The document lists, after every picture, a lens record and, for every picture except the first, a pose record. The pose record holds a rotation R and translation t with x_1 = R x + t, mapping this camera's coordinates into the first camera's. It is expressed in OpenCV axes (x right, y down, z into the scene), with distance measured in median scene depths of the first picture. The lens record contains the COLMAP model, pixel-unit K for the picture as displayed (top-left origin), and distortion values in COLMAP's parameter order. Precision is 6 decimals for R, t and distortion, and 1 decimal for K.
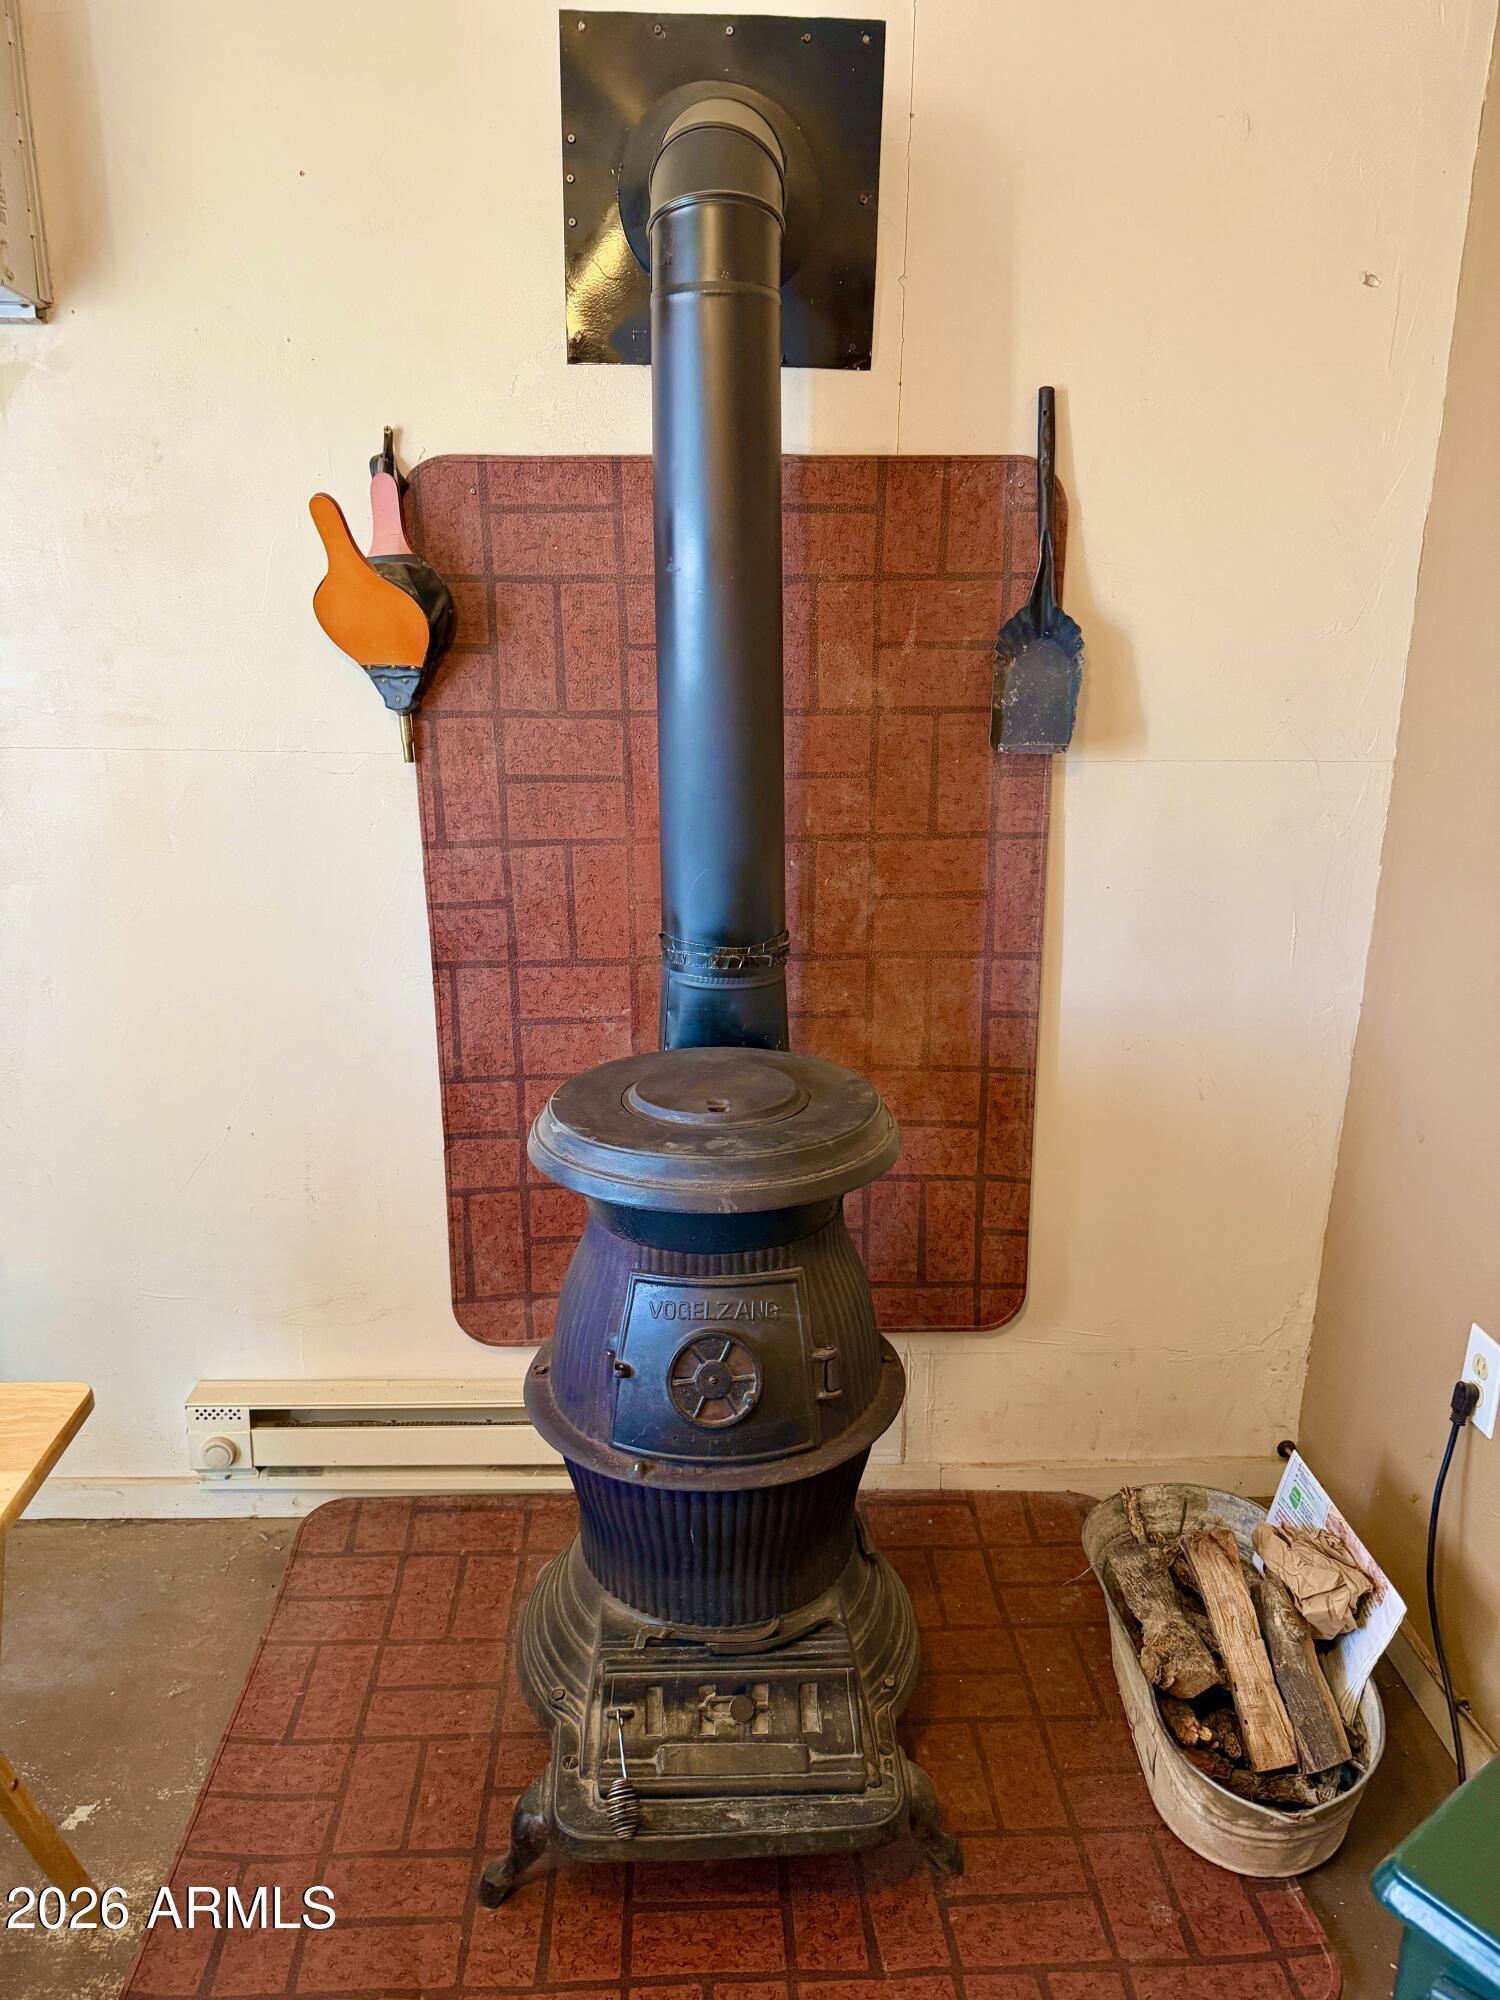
lens RADIAL K [[1388.1, 0, 760.3], [0, 1388.1, 1011.6], [0, 0, 1]] dist [0.107251, -0.157538]
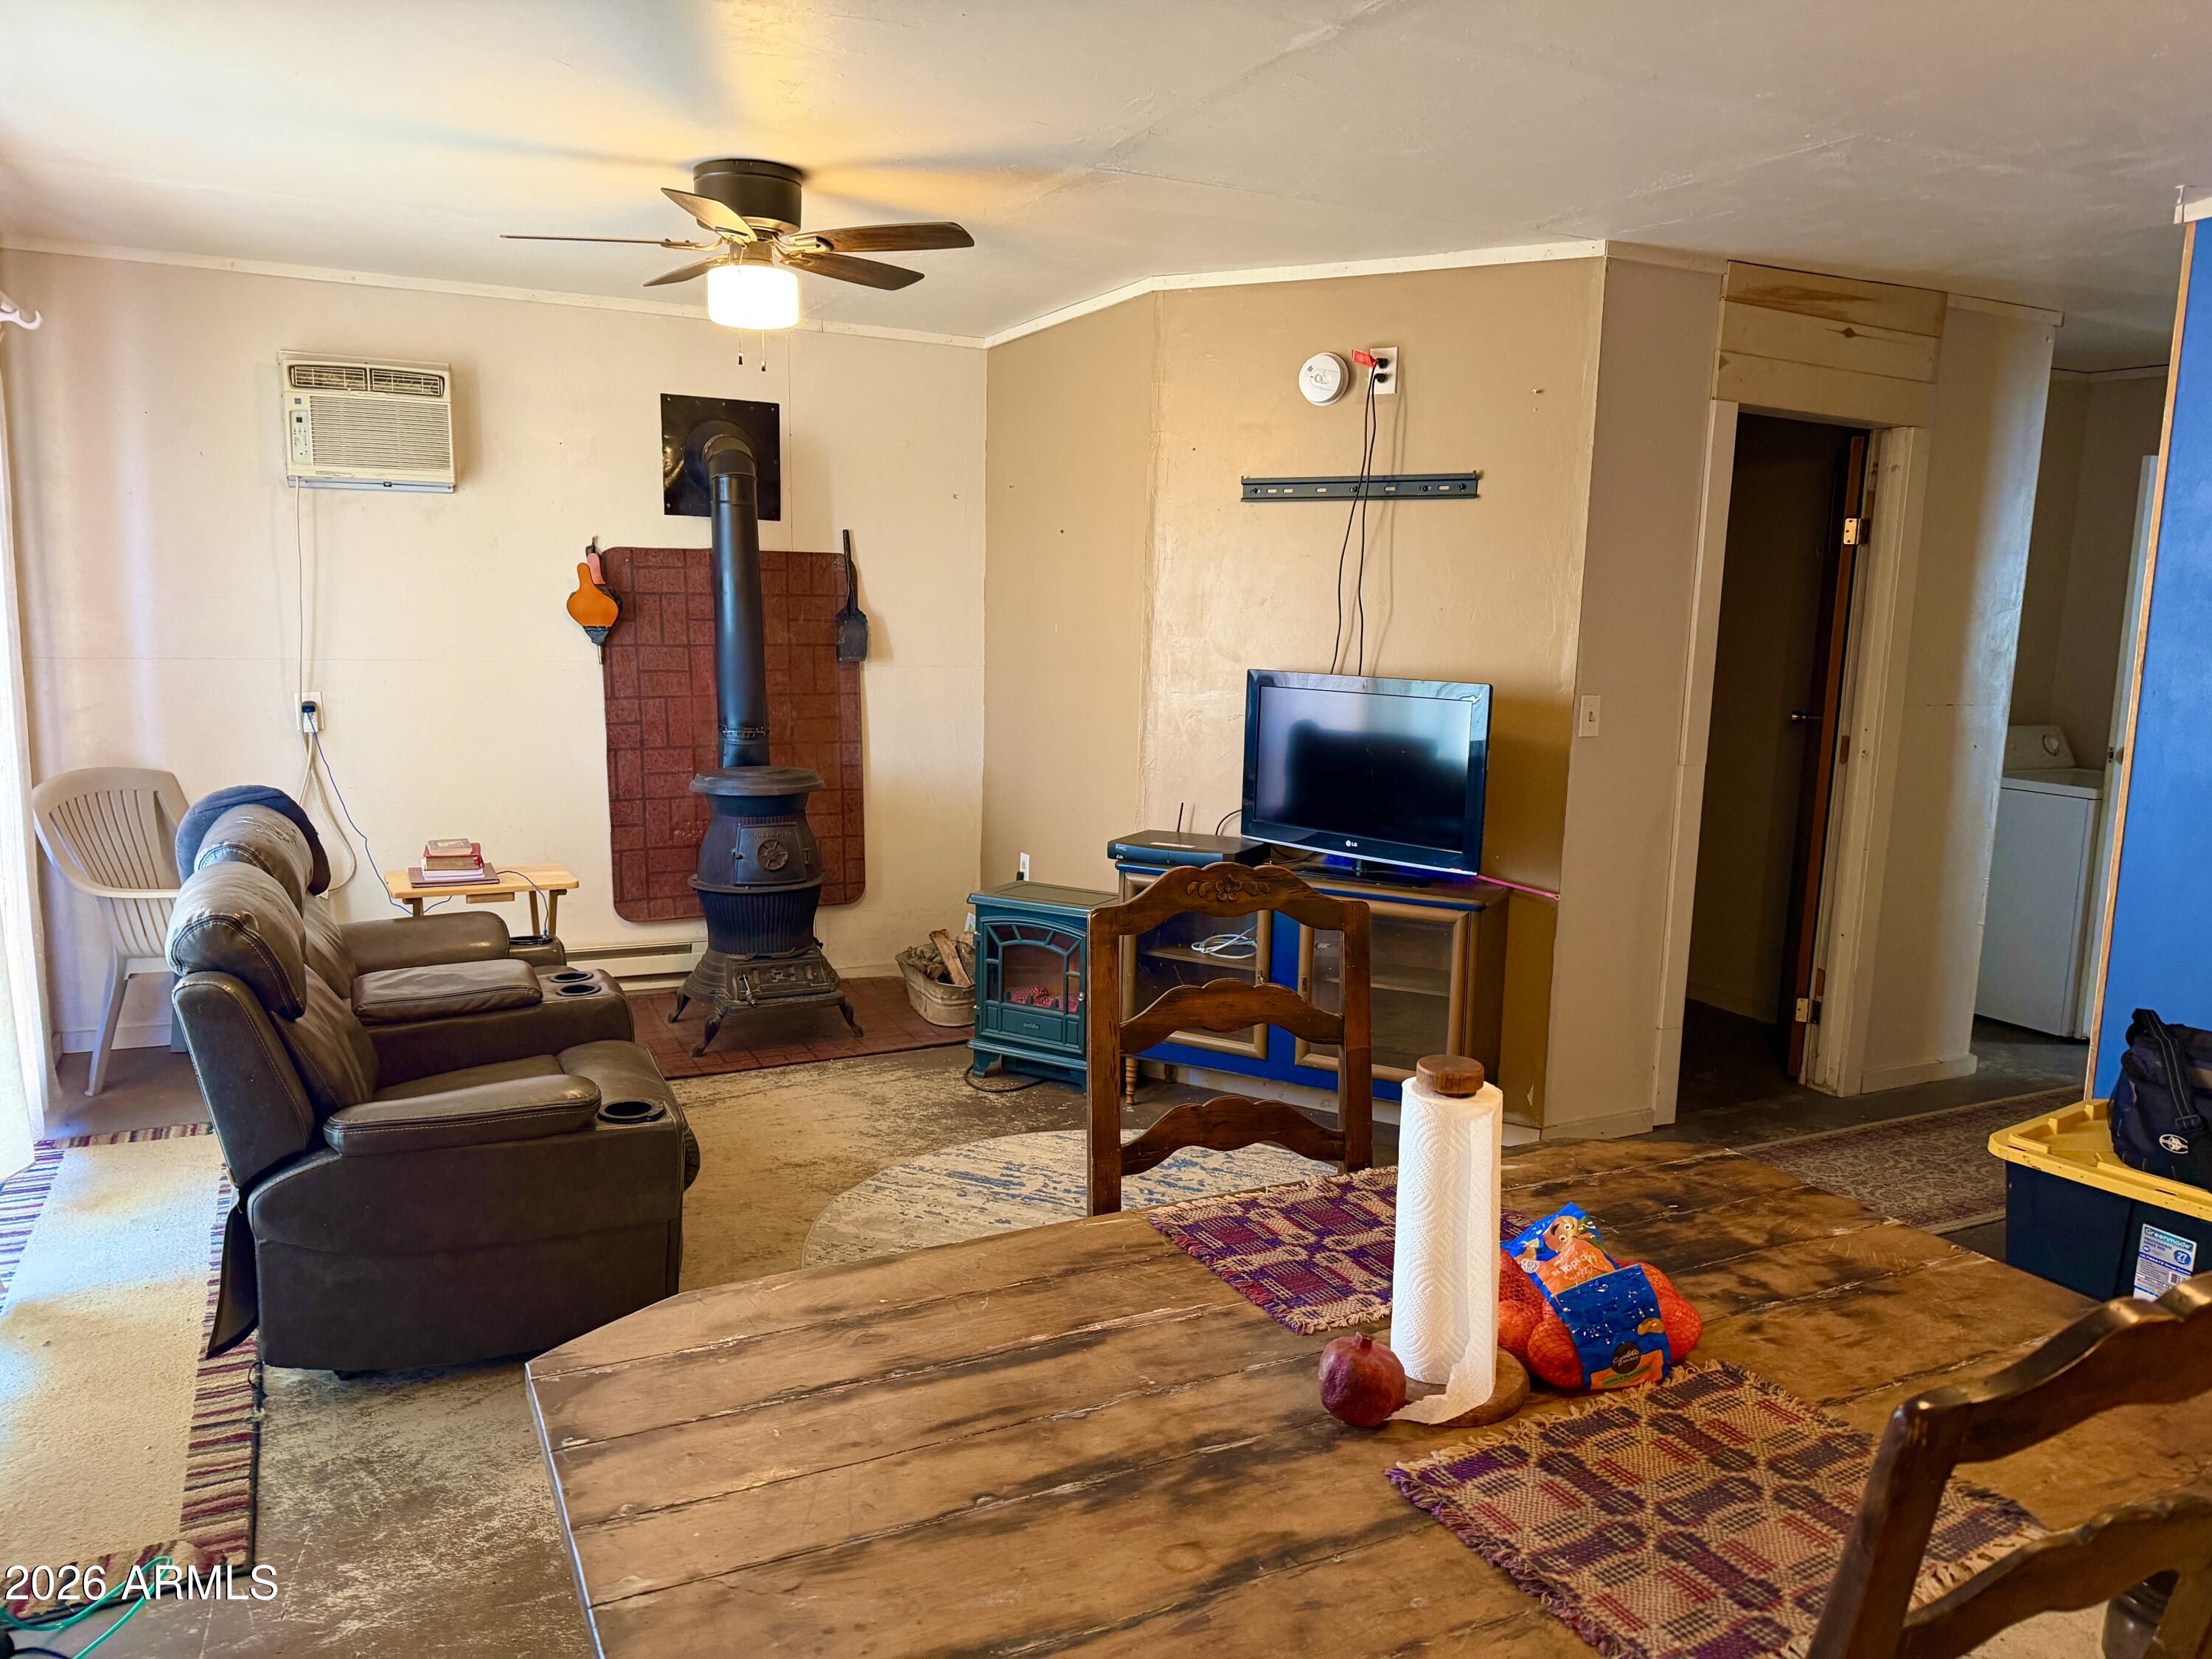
lens RADIAL K [[1535.2, 0, 1121.6], [0, 1535.2, 837.6], [0, 0, 1]] dist [0.107251, -0.157538]
pose [[0.916826, -0.048059, 0.396385, -0.505974], [0.103950, 0.987227, -0.120740, 0.545150], [-0.385519, 0.151902, 0.910110, -1.782258]]
